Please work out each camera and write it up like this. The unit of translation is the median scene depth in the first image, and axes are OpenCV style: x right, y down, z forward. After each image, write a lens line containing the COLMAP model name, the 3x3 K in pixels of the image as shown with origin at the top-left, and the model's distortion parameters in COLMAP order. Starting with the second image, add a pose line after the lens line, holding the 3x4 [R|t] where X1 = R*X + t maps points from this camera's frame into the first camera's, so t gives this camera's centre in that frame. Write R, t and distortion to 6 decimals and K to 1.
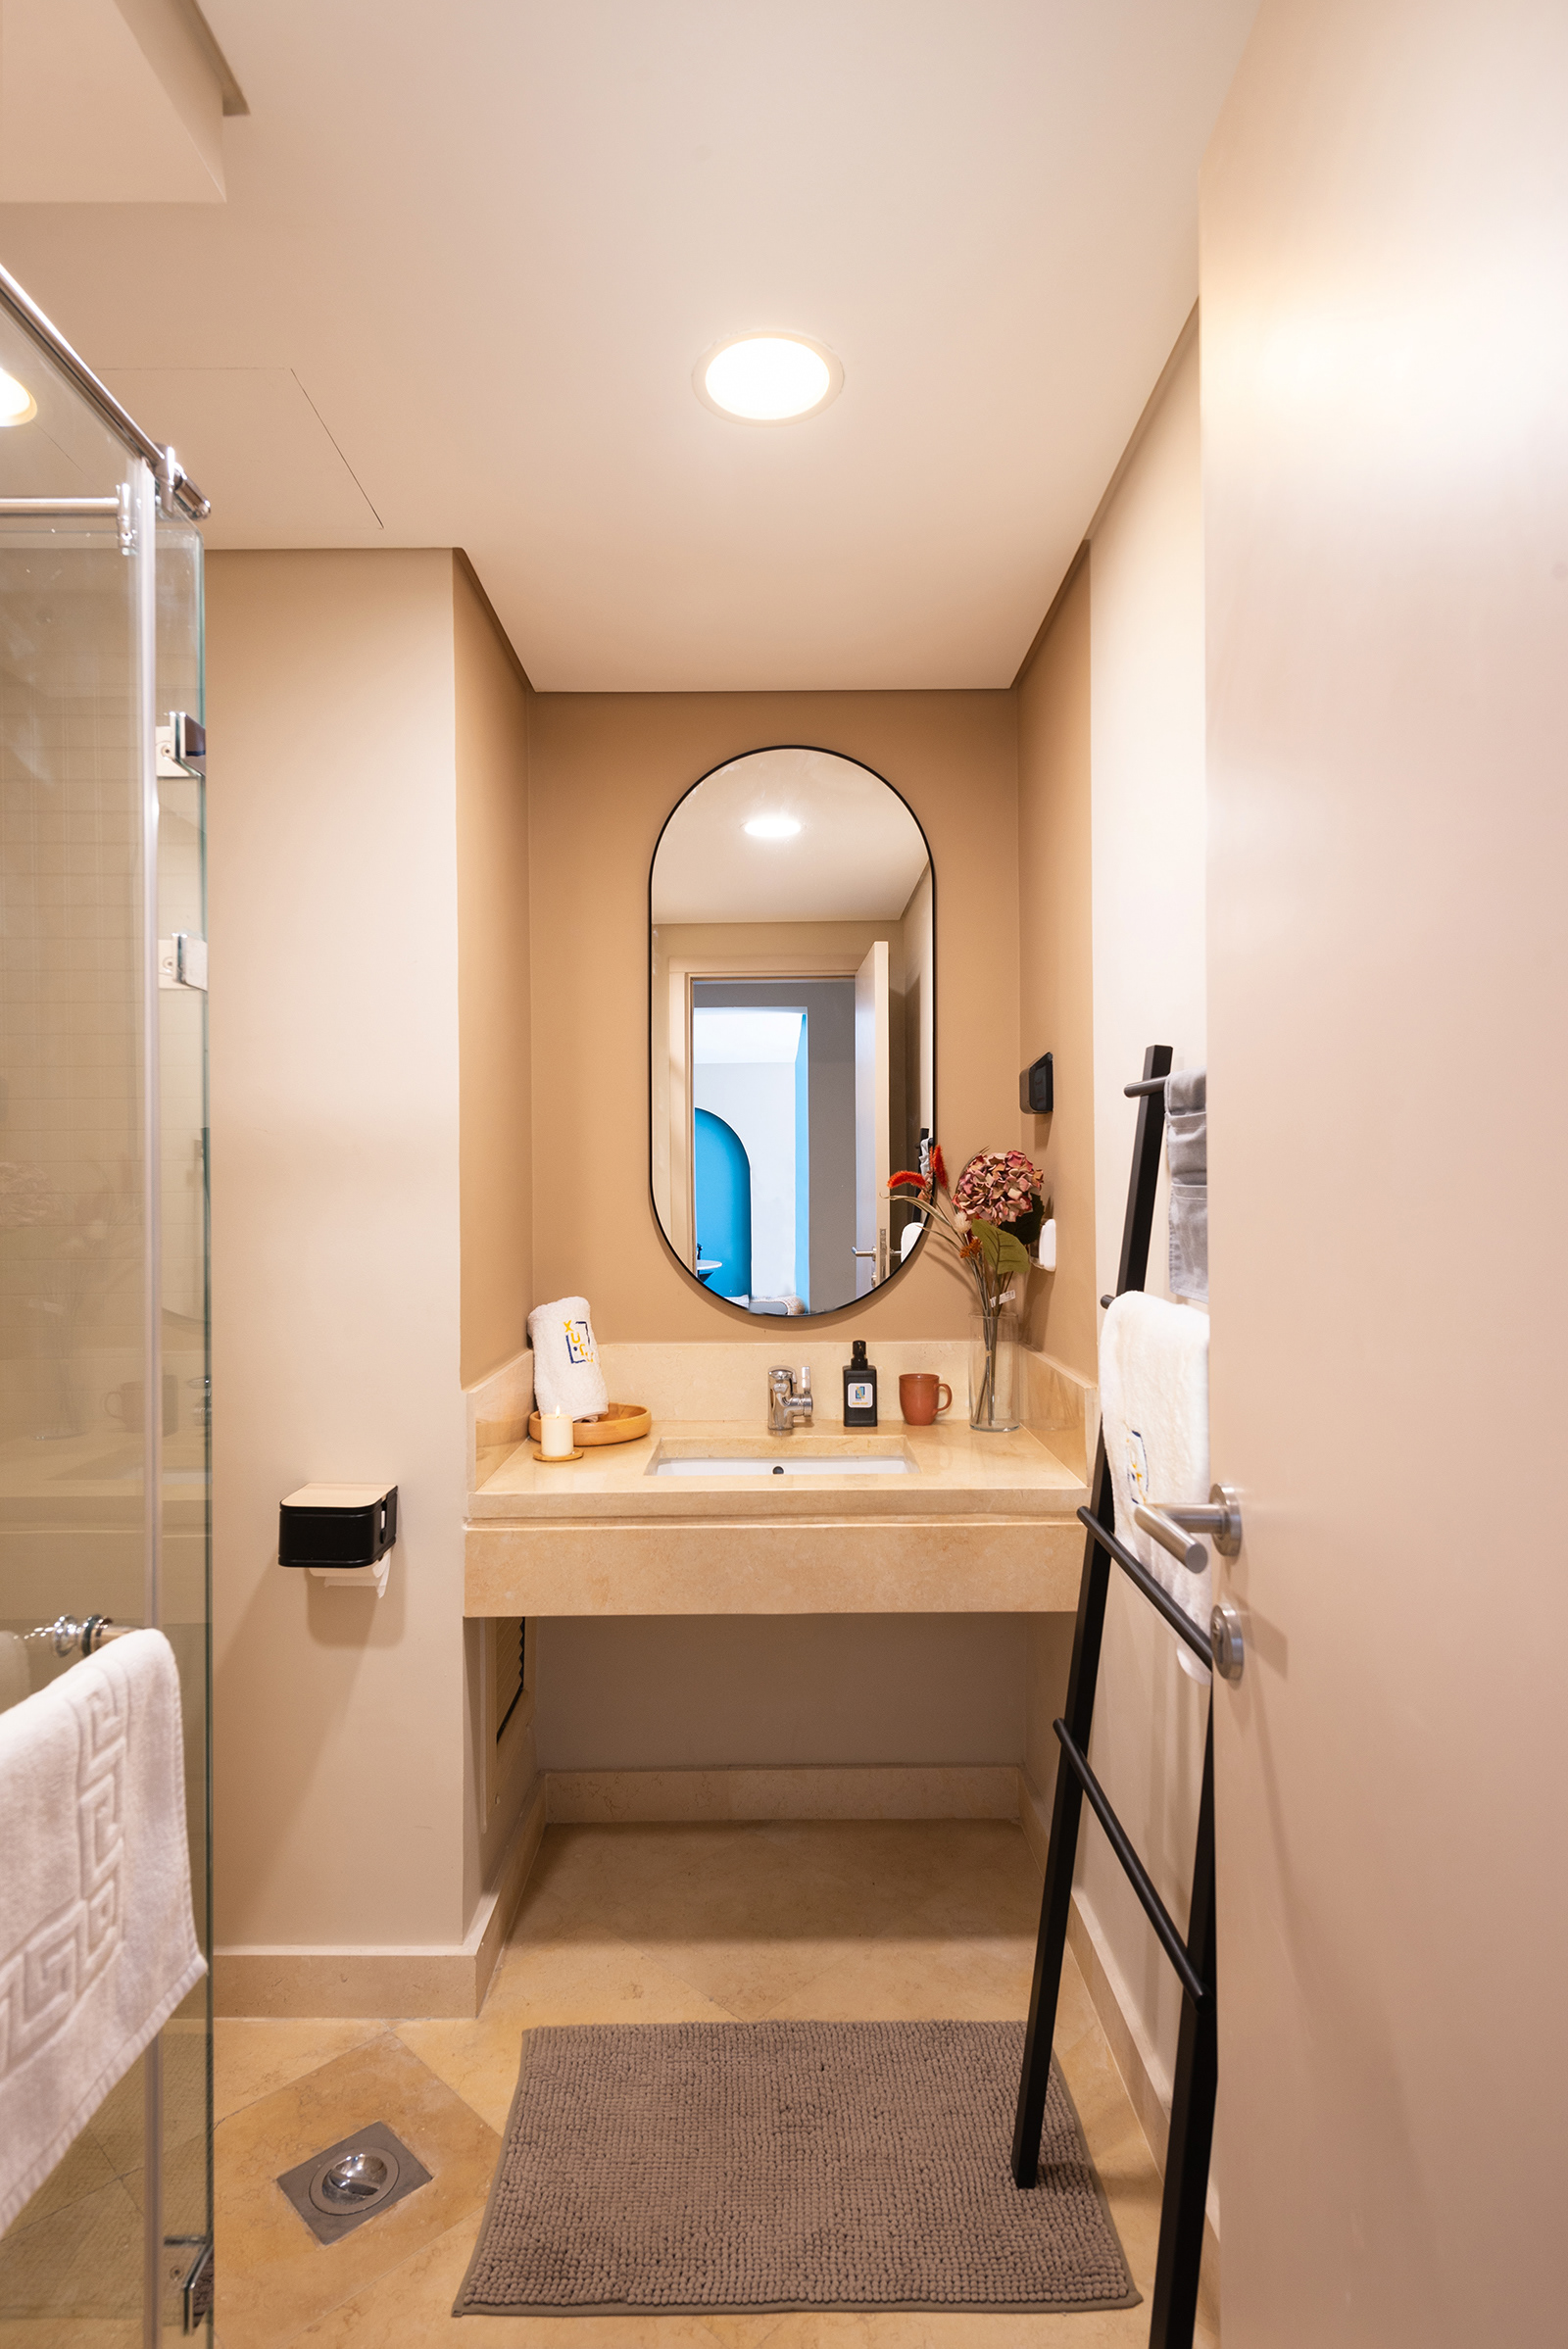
lens RADIAL K [[1235.3, 0, 784.0], [0, 1235.3, 1174.5], [0, 0, 1]] dist [0.000249, -0.000779]
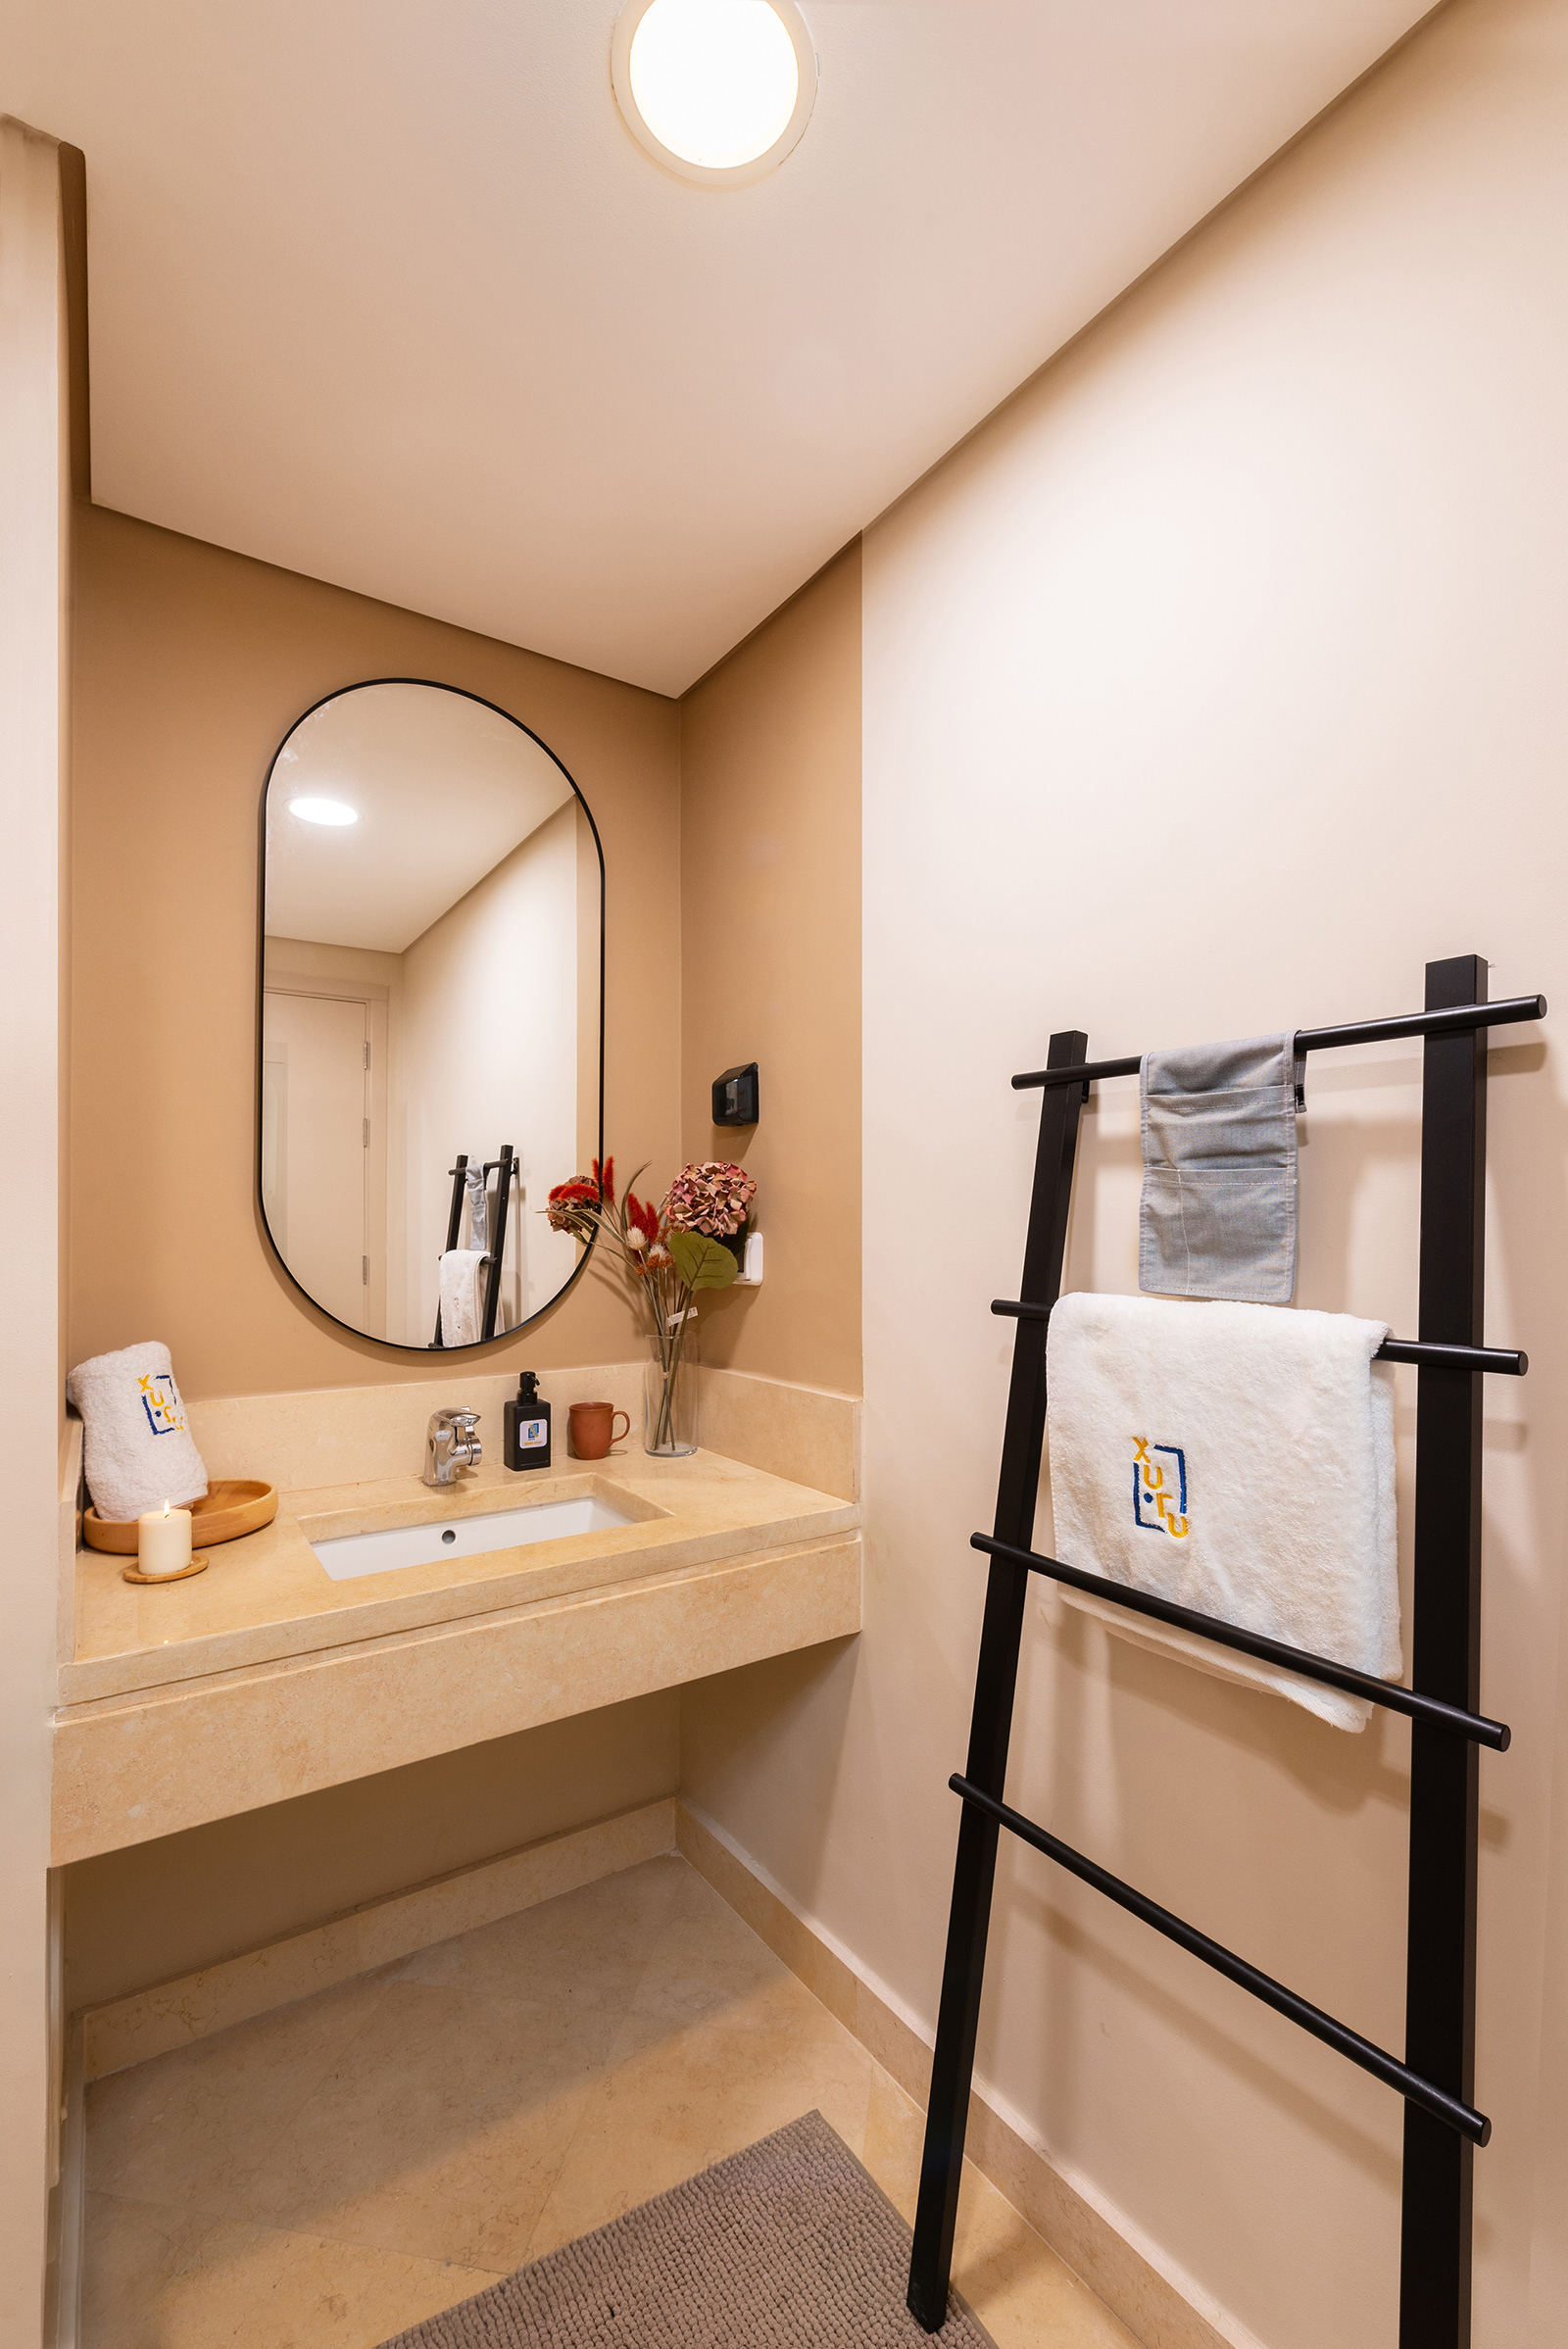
lens RADIAL K [[994.6, 0, 786.3], [0, 994.6, 1211.1], [0, 0, 1]] dist [-0.001943, -0.000512]
pose [[0.827771, 0.012605, 0.560924, -0.195496], [-0.007579, 0.999908, -0.011285, 0.026692], [-0.561015, 0.005090, 0.827790, 0.316253]]
